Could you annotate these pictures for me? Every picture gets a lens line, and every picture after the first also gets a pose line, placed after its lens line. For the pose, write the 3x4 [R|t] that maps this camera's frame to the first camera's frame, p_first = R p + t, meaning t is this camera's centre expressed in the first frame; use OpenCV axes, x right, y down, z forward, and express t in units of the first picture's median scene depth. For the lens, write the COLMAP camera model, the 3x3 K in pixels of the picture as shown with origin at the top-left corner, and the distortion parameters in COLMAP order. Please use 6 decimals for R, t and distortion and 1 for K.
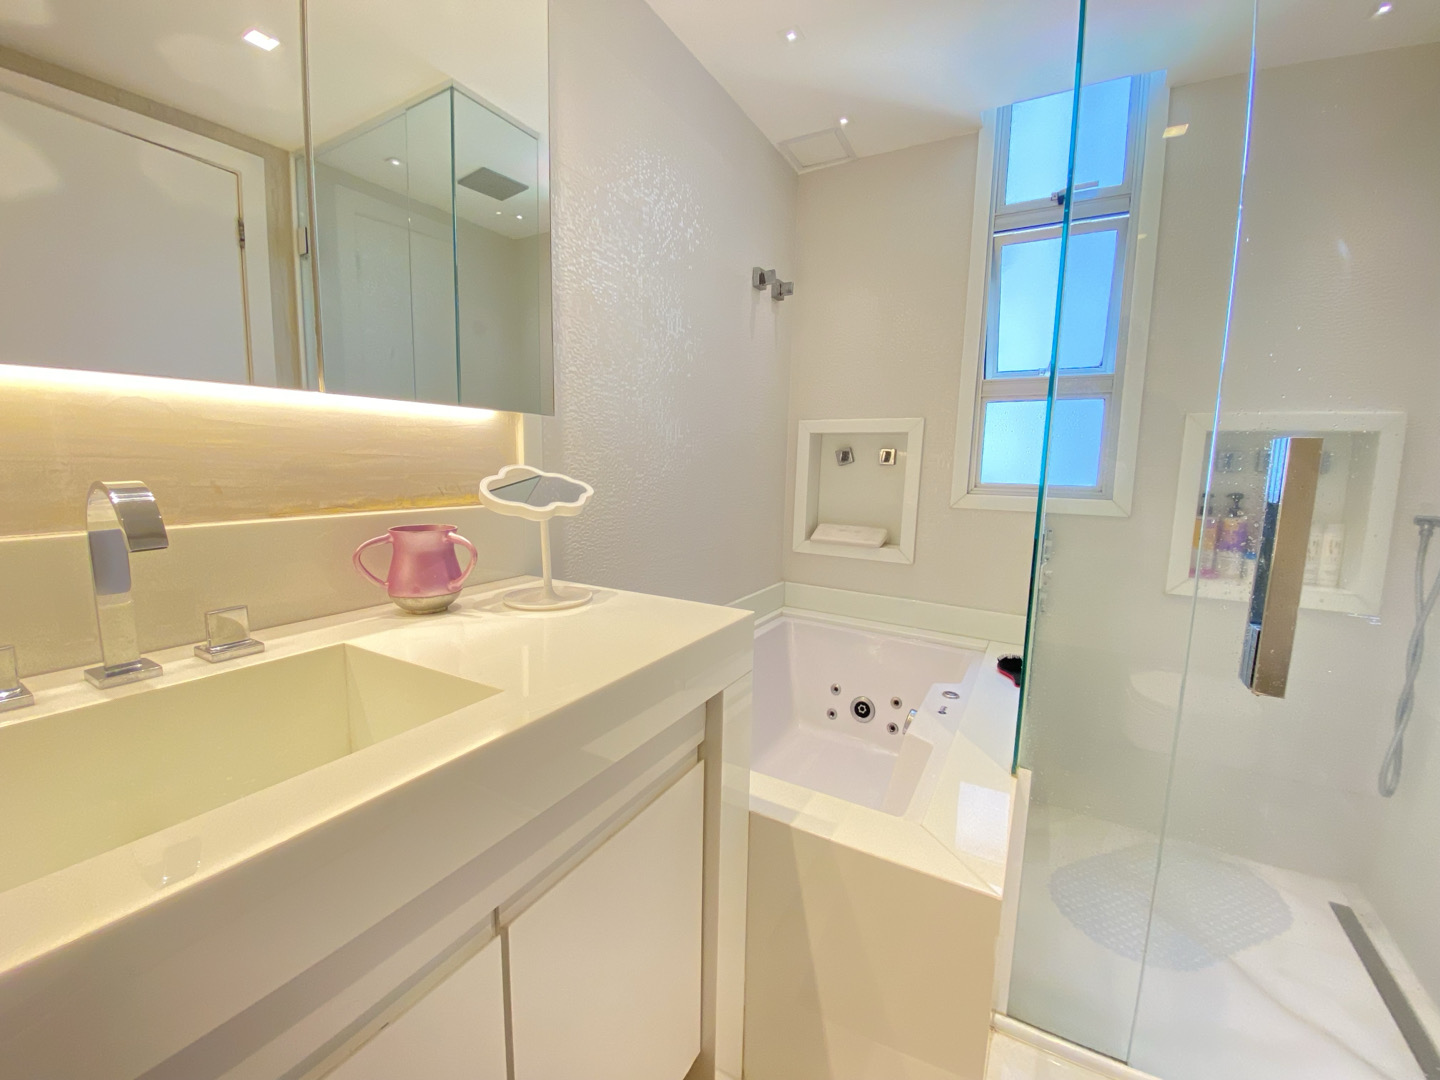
lens RADIAL K [[584.8, 0, 724.2], [0, 584.8, 535.0], [0, 0, 1]] dist [0.023613, -0.022075]
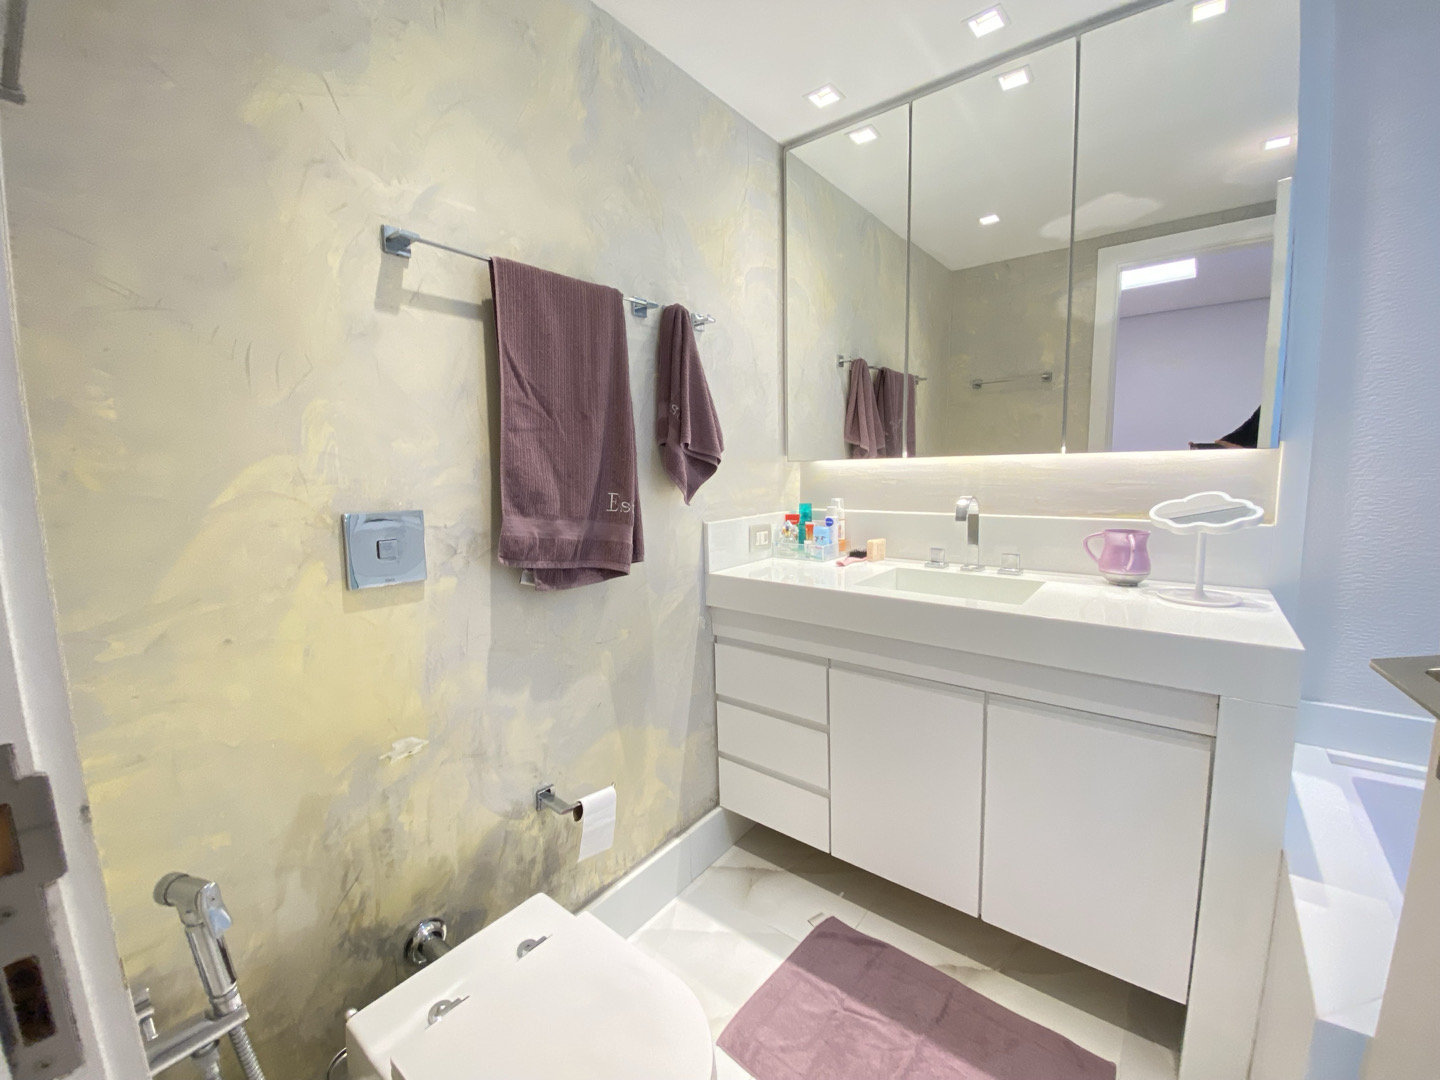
lens RADIAL K [[584.8, 0, 724.2], [0, 584.8, 535.0], [0, 0, 1]] dist [0.023613, -0.022075]
pose [[-0.150451, 0.091846, -0.984342, 1.241088], [-0.112165, 0.987660, 0.109299, -0.054542], [0.982234, 0.126853, -0.138293, 0.180265]]
